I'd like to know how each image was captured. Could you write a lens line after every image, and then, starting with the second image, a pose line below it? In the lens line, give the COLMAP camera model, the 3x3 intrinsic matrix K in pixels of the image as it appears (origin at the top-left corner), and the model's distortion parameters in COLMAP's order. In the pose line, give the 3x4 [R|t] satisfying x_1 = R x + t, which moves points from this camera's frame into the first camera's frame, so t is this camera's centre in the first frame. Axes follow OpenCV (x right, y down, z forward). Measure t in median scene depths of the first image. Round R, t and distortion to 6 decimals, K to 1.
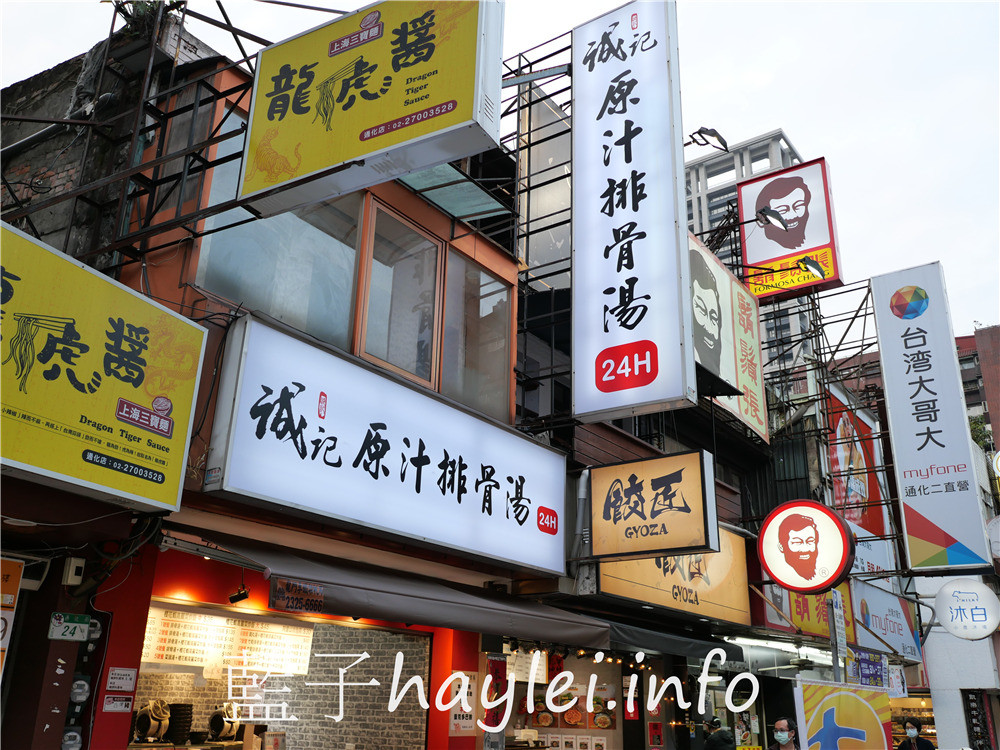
lens RADIAL K [[886.4, 0, 501.7], [0, 886.4, 375.4], [0, 0, 1]] dist [-0.019143, 0.017459]
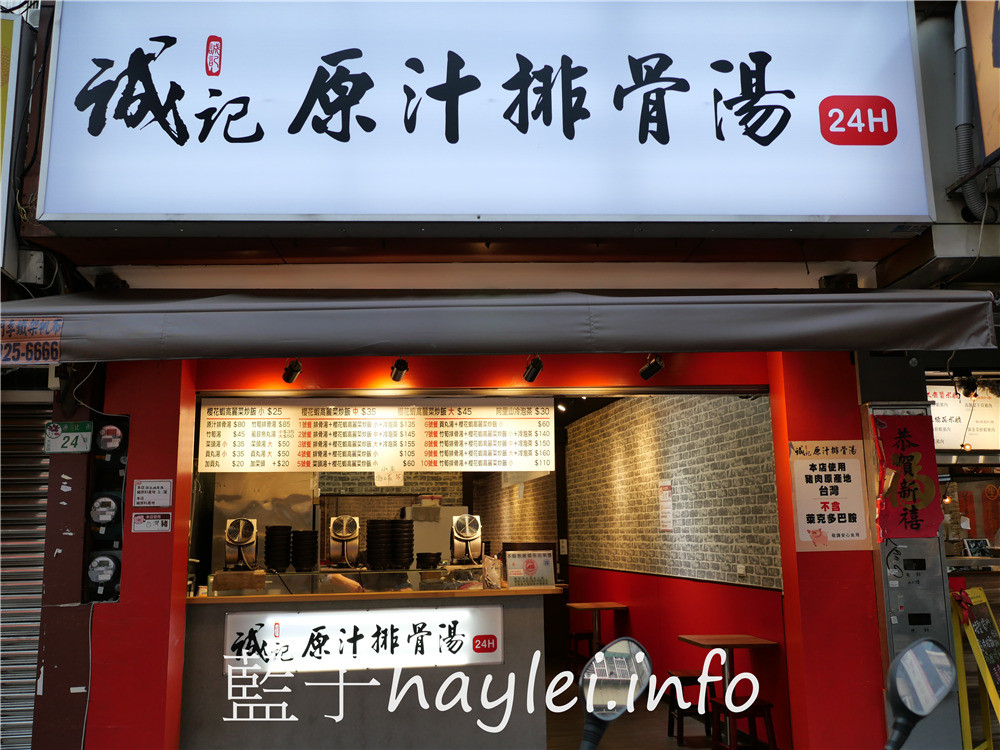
lens RADIAL K [[886.4, 0, 499.0], [0, 886.4, 377.5], [0, 0, 1]] dist [-0.019143, 0.017459]
pose [[0.619485, -0.169896, -0.766403, 0.333240], [0.308674, 0.950375, 0.038823, 0.265233], [0.721775, -0.260619, 0.641185, 0.633247]]
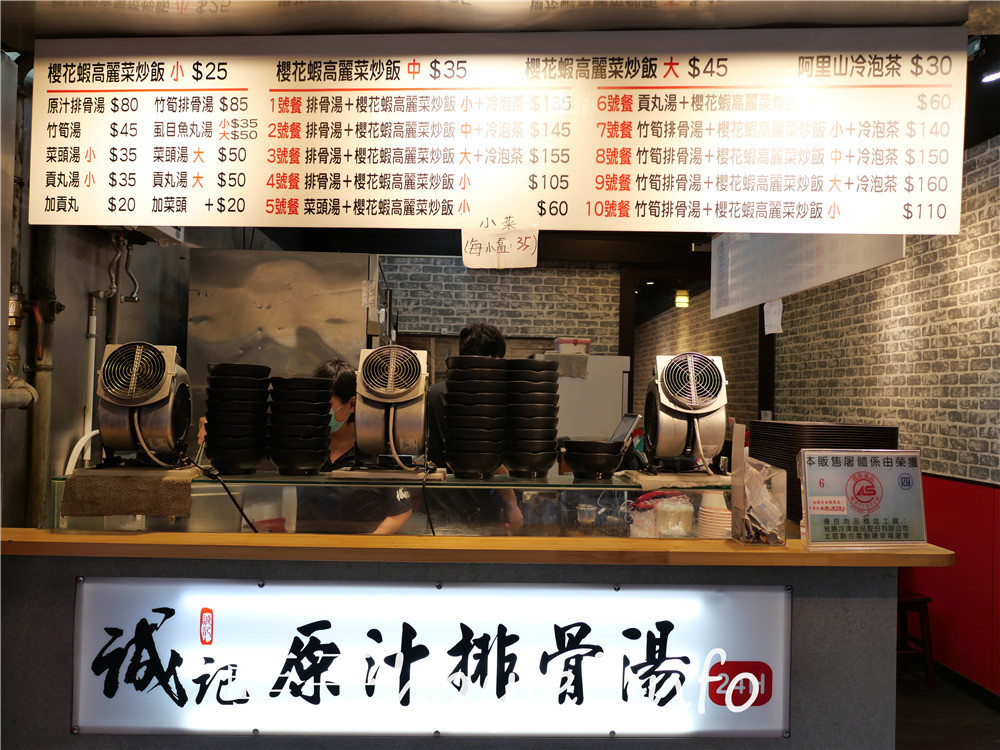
lens RADIAL K [[886.4, 0, 502.3], [0, 886.4, 375.3], [0, 0, 1]] dist [-0.019143, 0.017459]
pose [[0.508146, -0.033761, -0.860609, -0.087933], [0.299711, 0.943710, 0.139943, 0.349303], [0.807441, -0.329045, 0.489661, 0.883360]]
